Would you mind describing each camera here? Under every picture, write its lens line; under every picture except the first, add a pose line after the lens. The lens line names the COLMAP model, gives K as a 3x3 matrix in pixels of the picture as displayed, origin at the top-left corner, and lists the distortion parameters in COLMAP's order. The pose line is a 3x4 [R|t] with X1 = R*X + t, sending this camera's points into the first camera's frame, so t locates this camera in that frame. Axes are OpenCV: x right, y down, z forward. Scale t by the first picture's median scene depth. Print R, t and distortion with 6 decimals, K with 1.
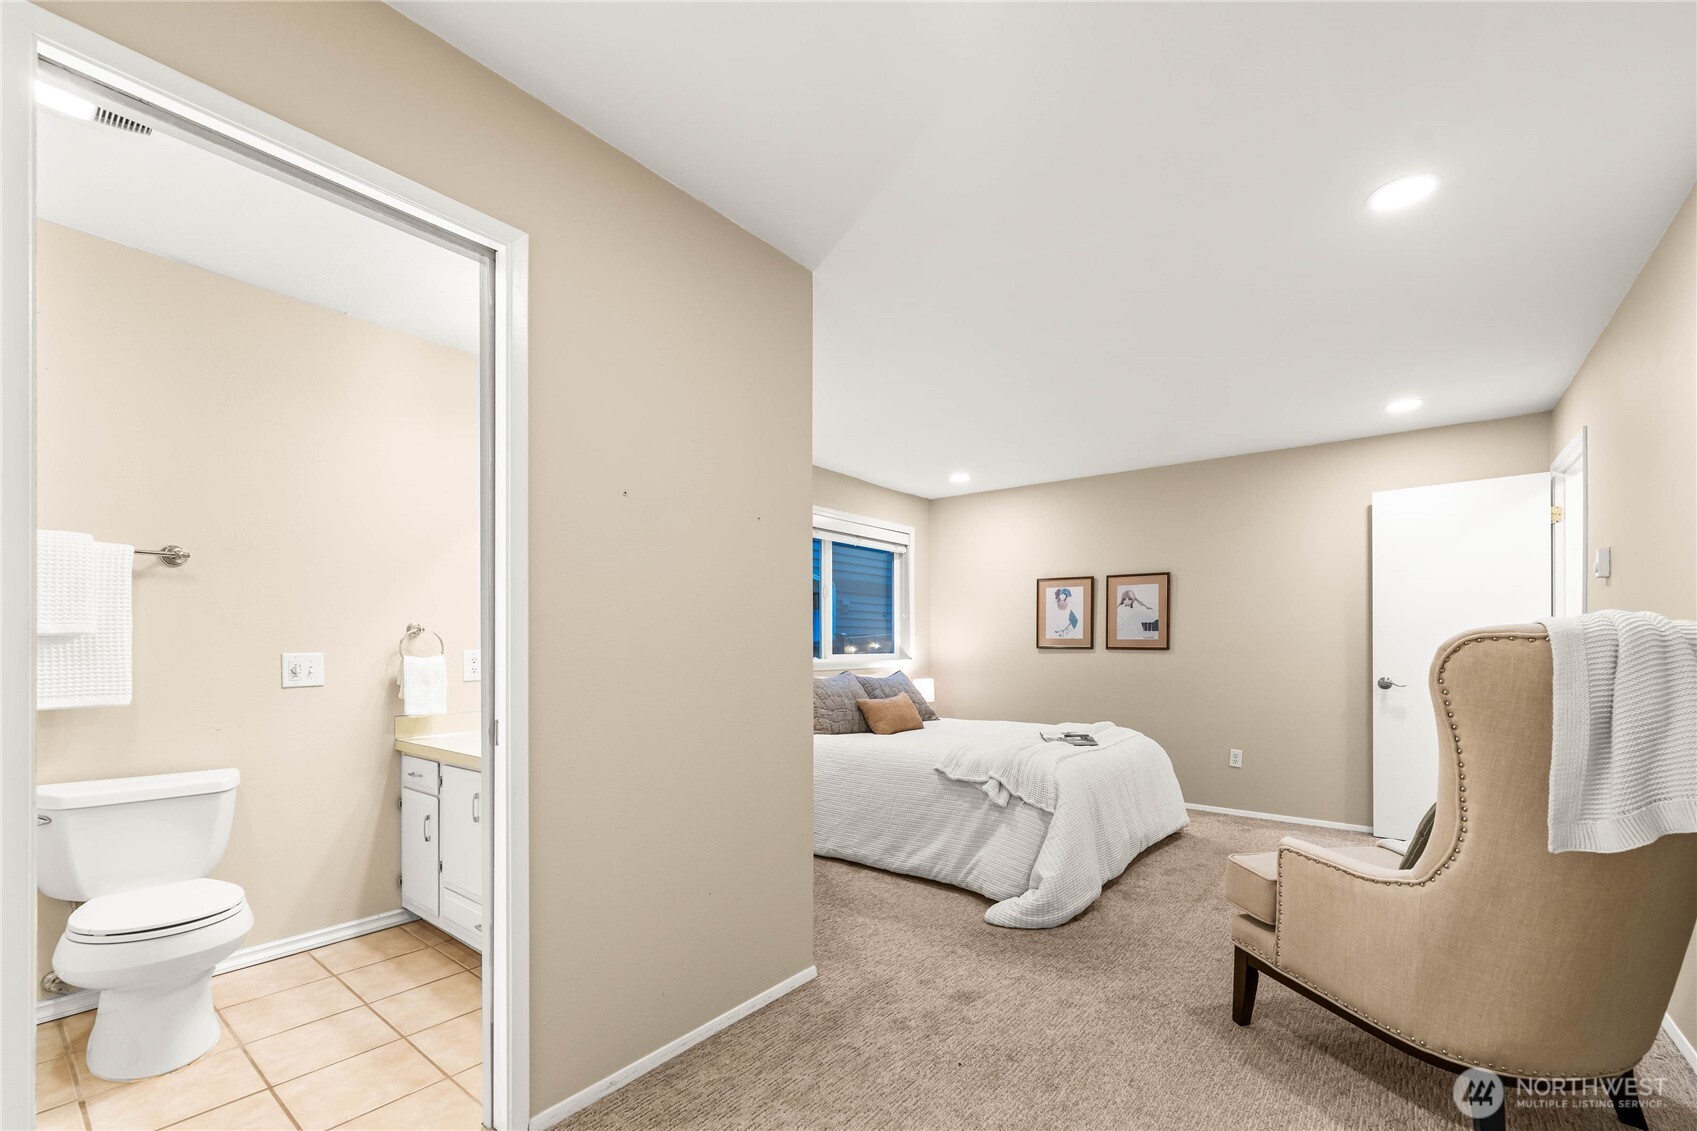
lens RADIAL K [[709.6, 0, 852.8], [0, 709.6, 655.8], [0, 0, 1]] dist [0.004117, -0.002792]
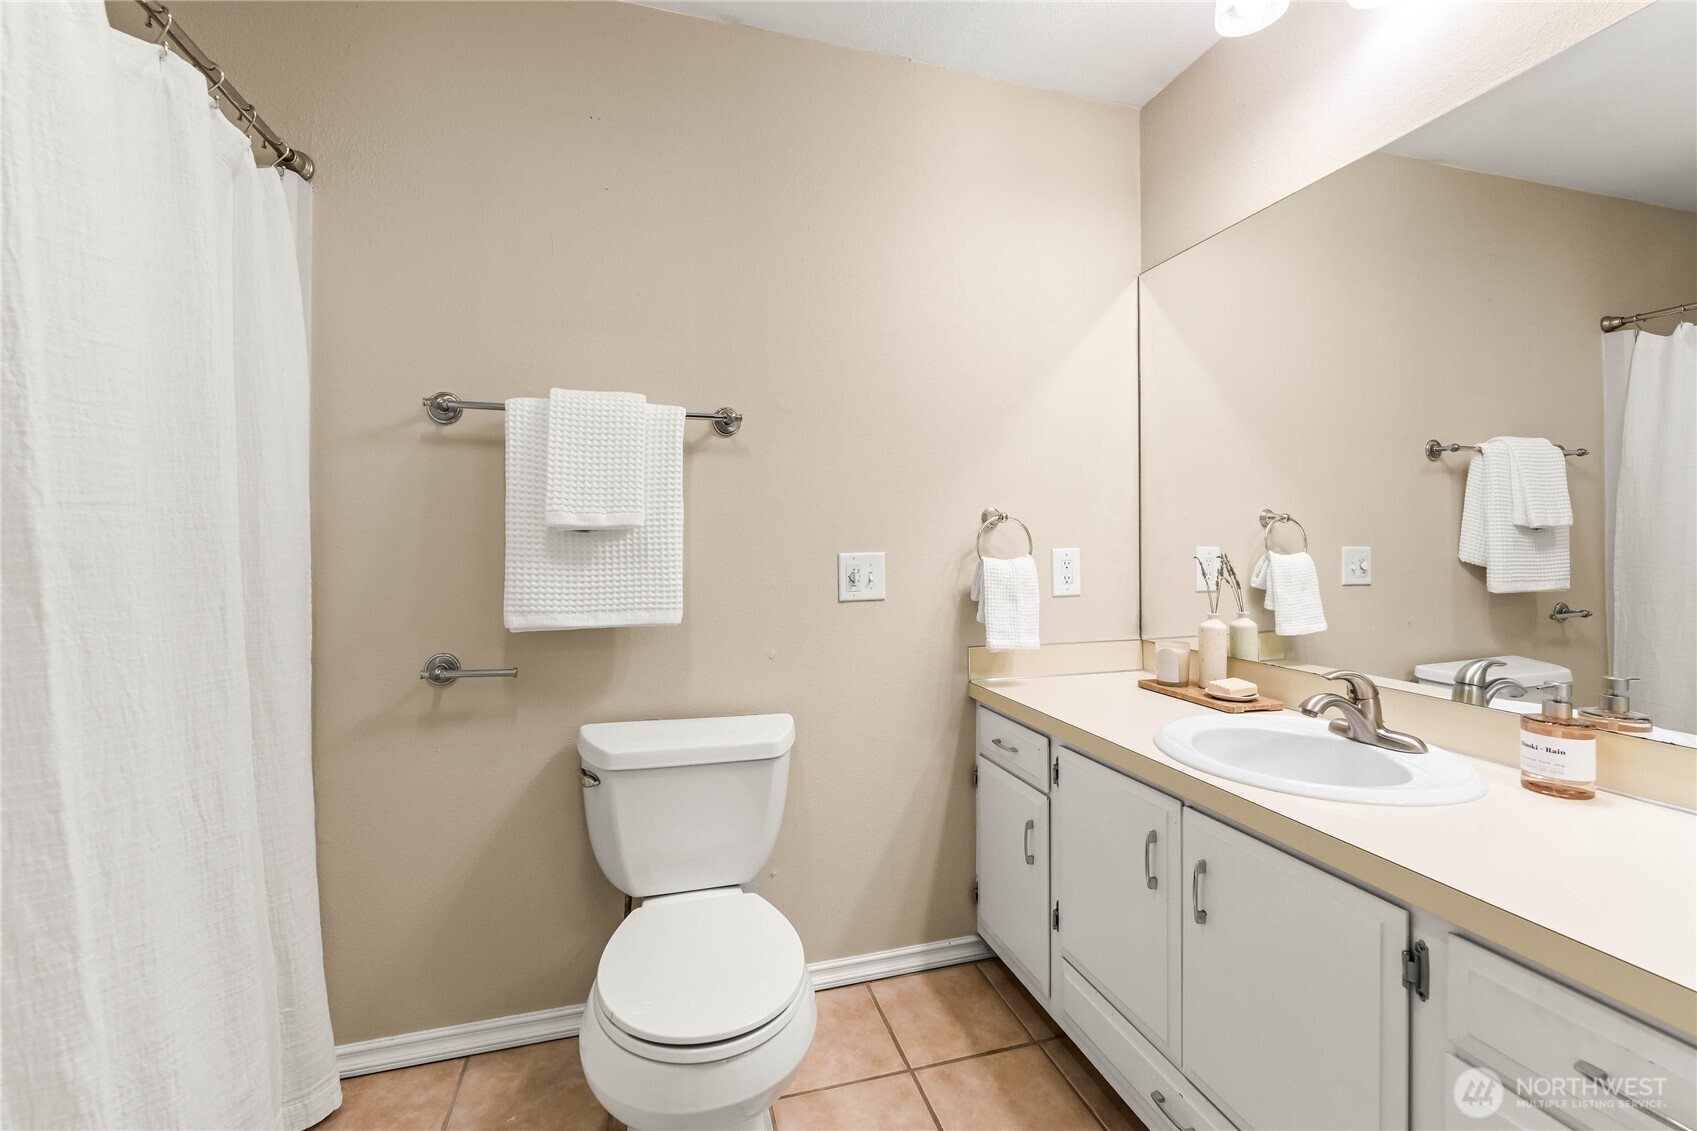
lens RADIAL K [[709.6, 0, 838.7], [0, 709.6, 565.1], [0, 0, 1]] dist [0.004117, -0.002792]
pose [[0.805150, 0.010328, -0.592982, -0.370643], [-0.003295, 0.999911, 0.012941, -0.000852], [0.593062, -0.008466, 0.805112, 0.415209]]
